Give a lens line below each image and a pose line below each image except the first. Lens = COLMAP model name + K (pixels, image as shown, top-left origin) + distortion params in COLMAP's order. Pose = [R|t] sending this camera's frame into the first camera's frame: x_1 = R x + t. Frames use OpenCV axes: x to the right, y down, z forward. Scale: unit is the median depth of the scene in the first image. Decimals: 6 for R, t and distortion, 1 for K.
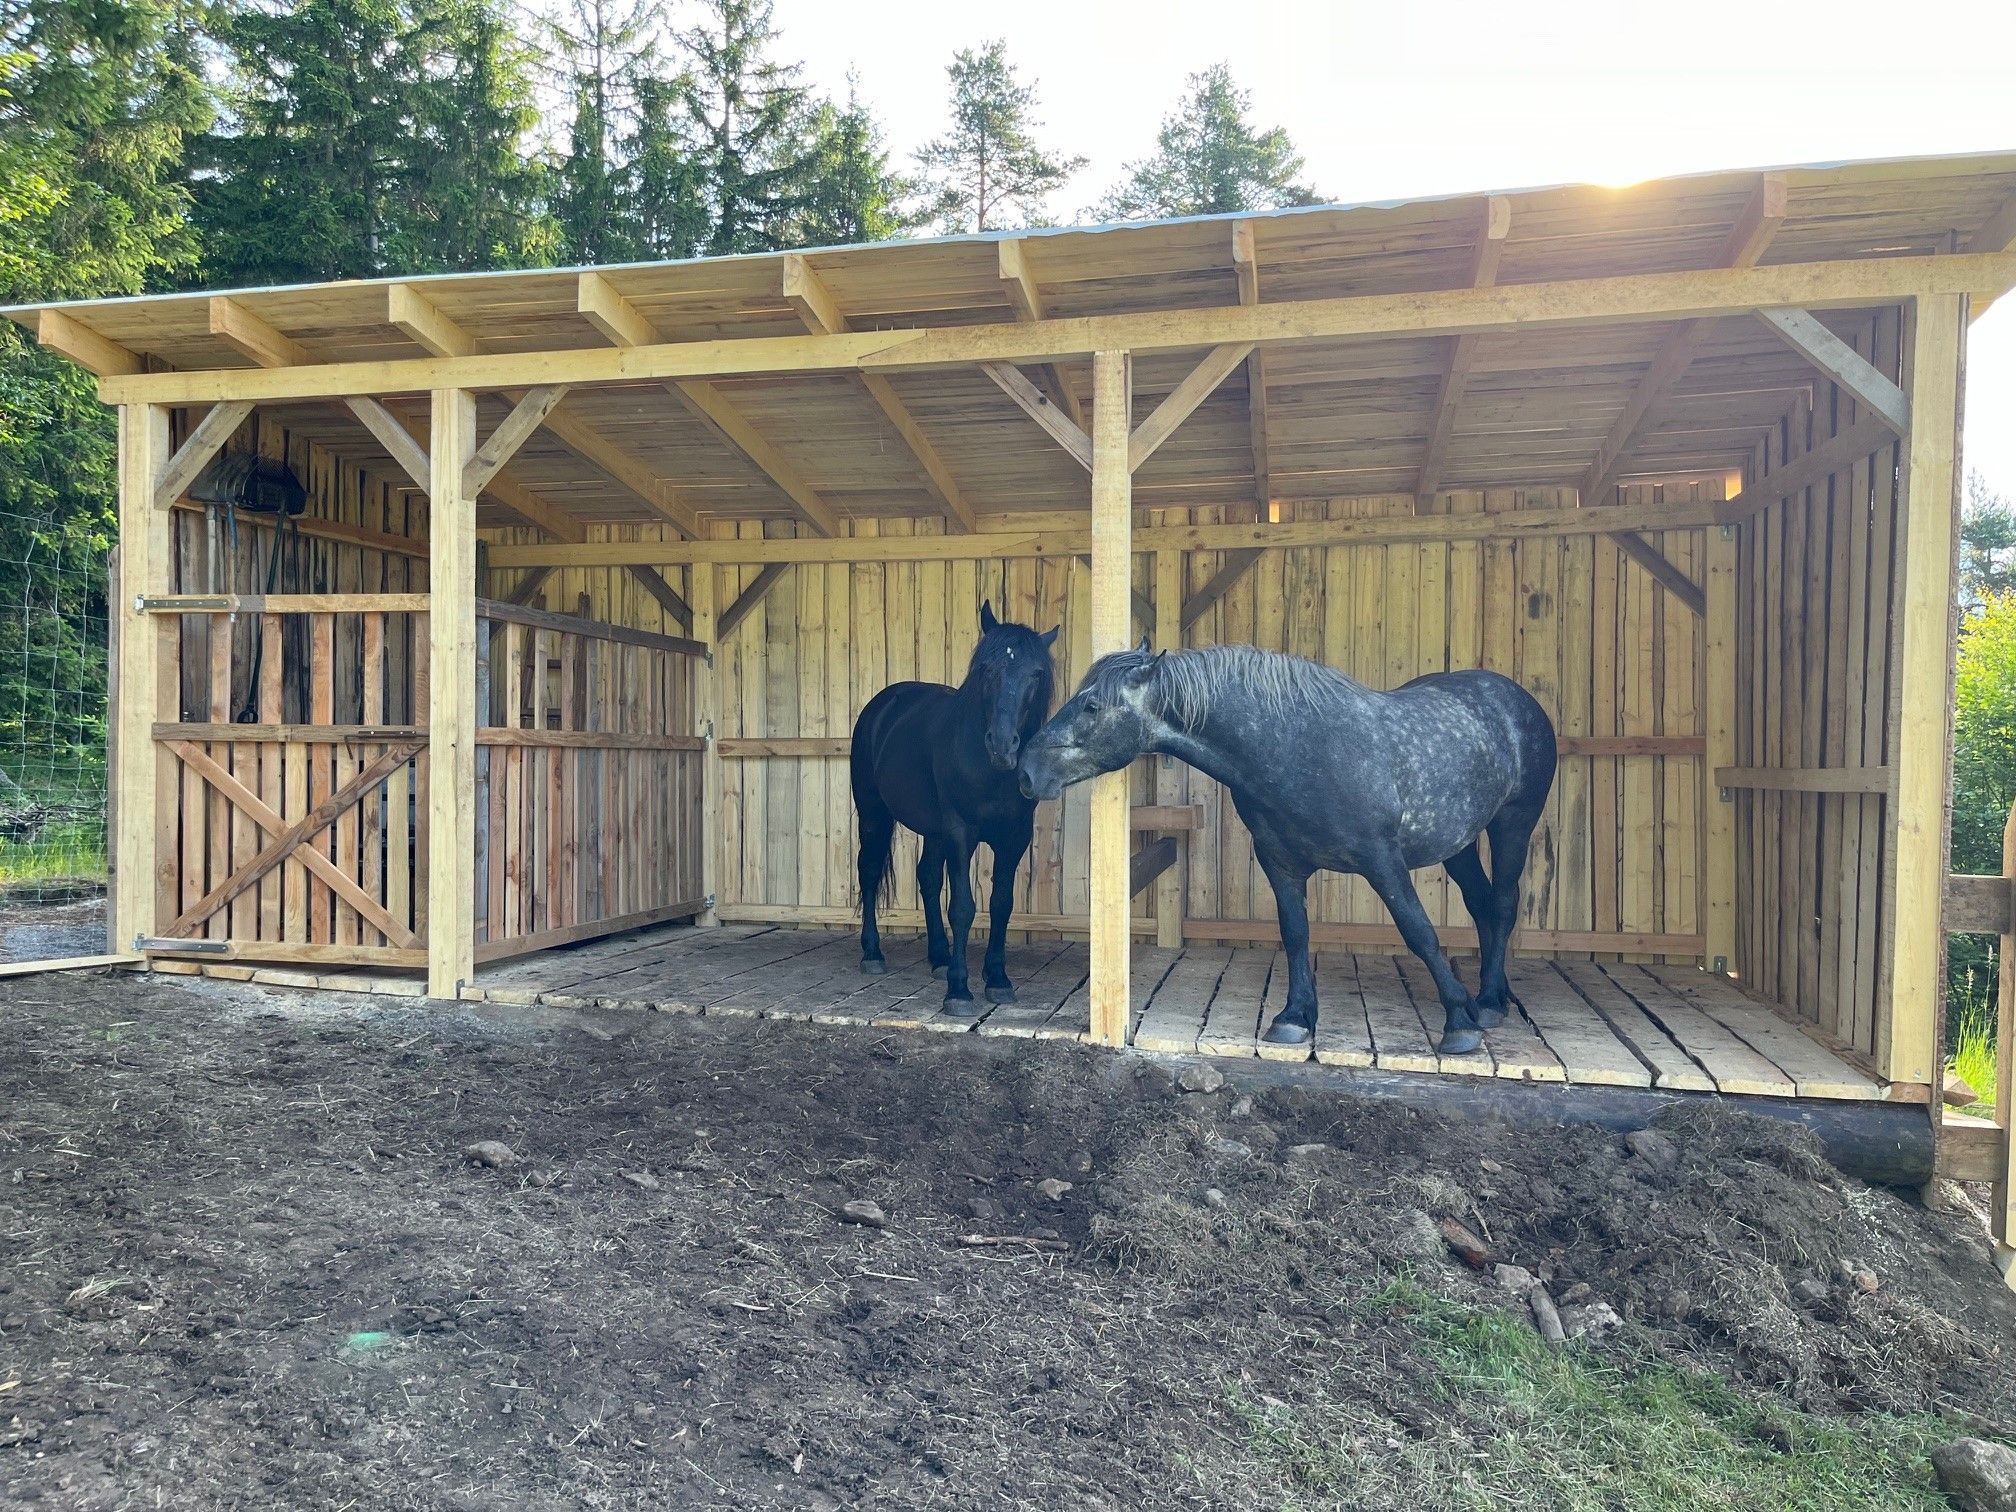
lens RADIAL K [[1504.1, 0, 953.7], [0, 1504.1, 765.4], [0, 0, 1]] dist [0.085352, -0.125539]
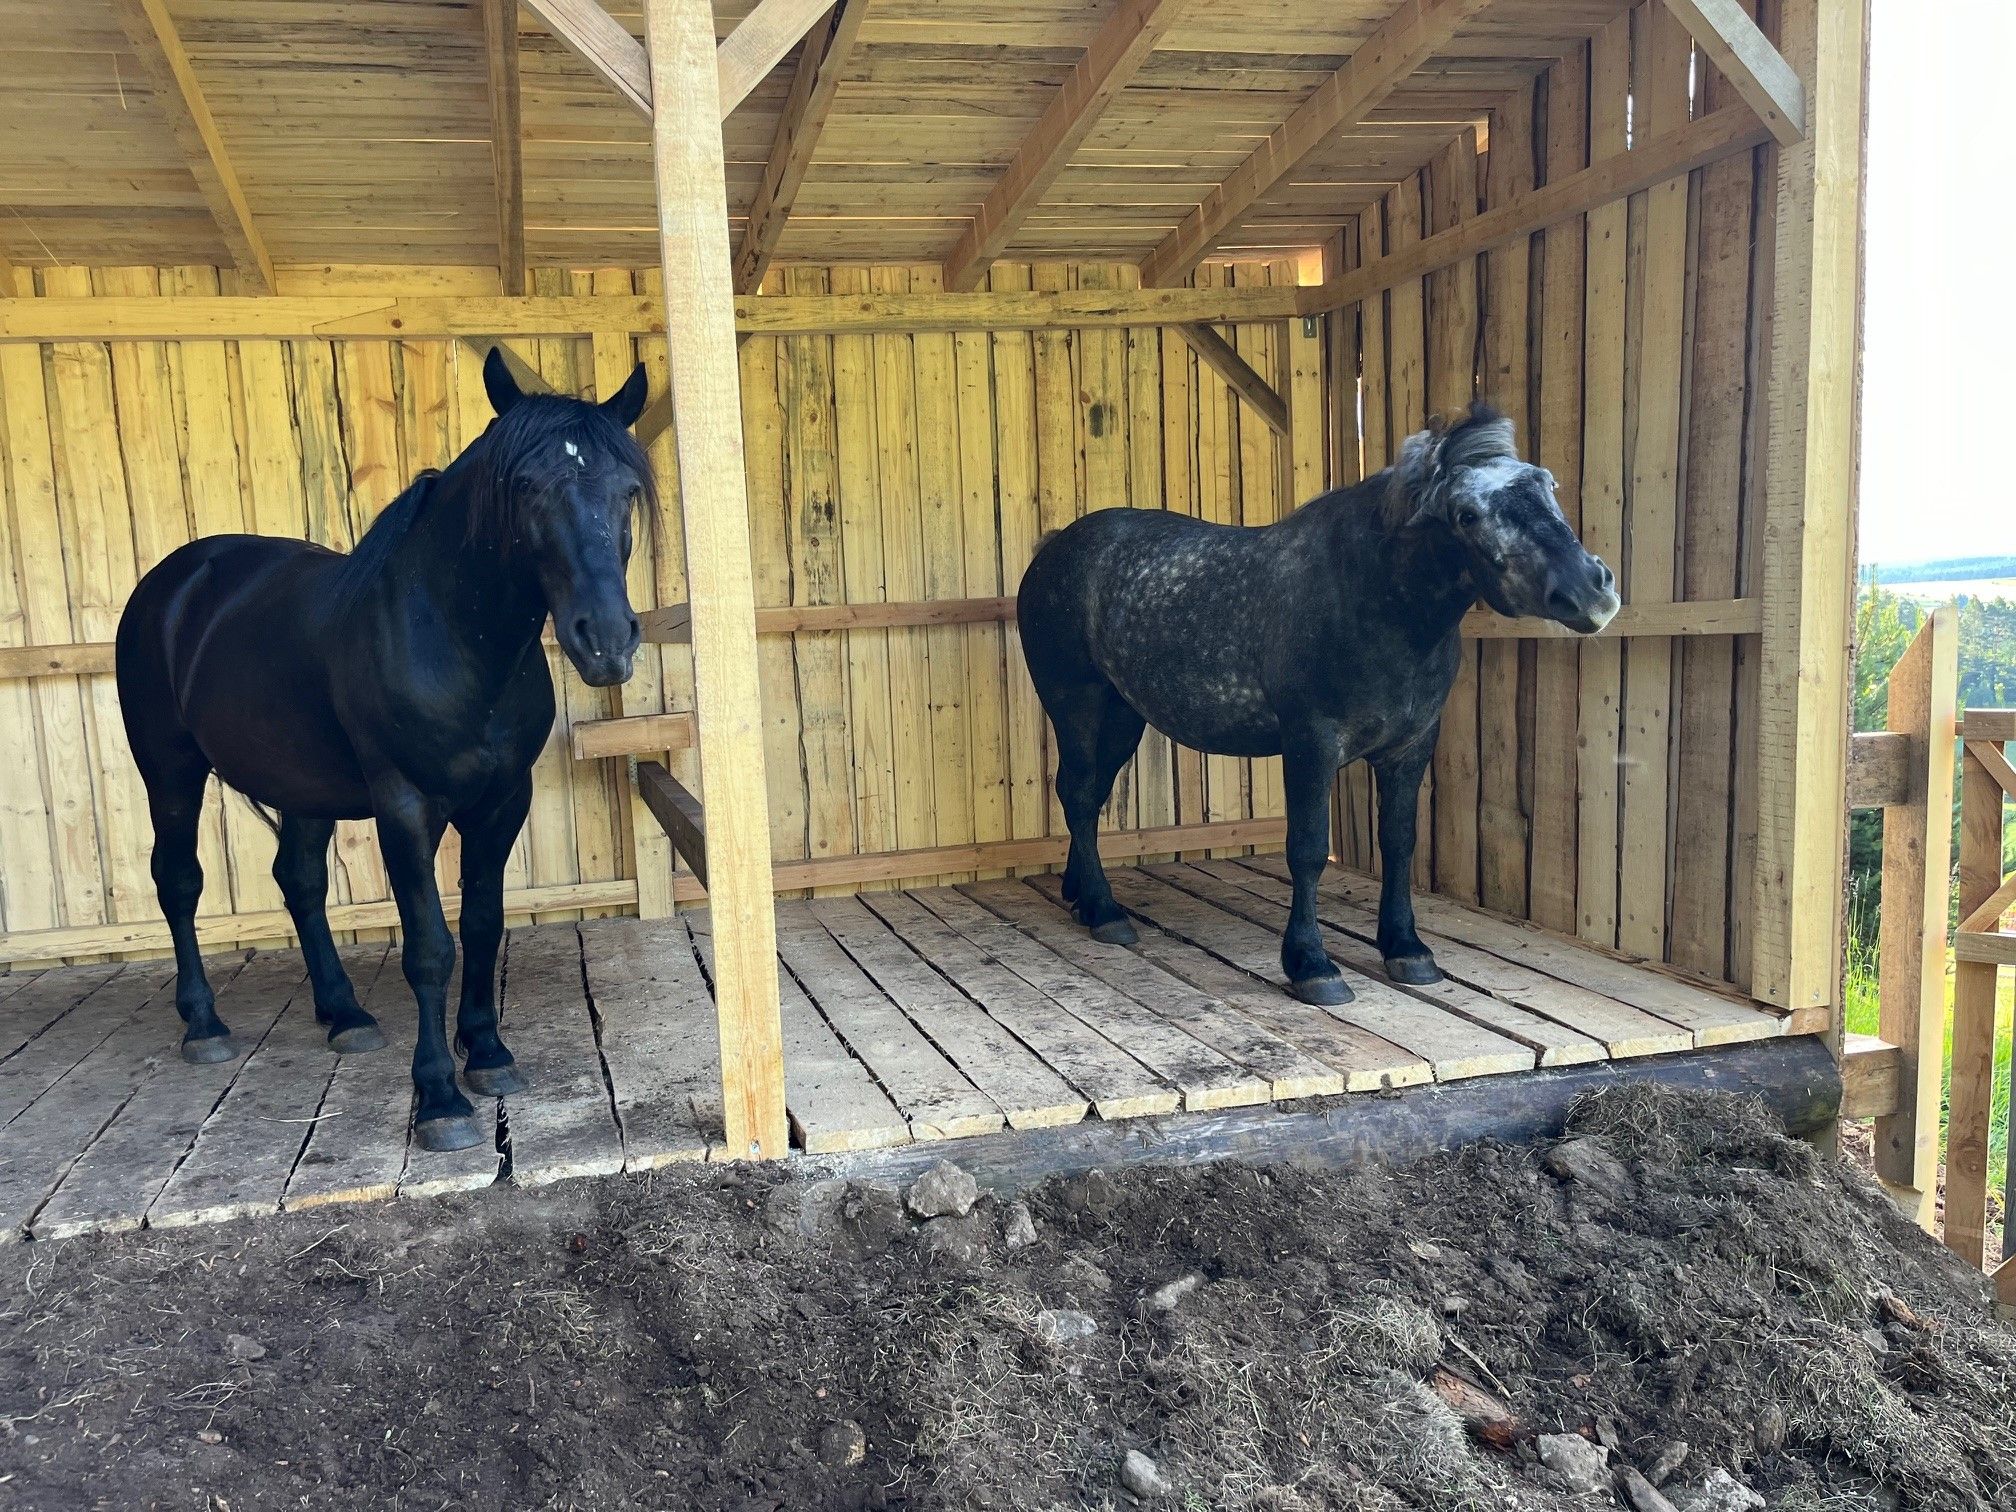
lens RADIAL K [[1504.1, 0, 953.7], [0, 1504.1, 765.4], [0, 0, 1]] dist [0.085352, -0.125539]
pose [[0.870691, -0.101723, 0.481196, -0.074276], [0.060771, 0.993132, 0.099983, -0.011859], [-0.488062, -0.057811, 0.870892, 0.370495]]
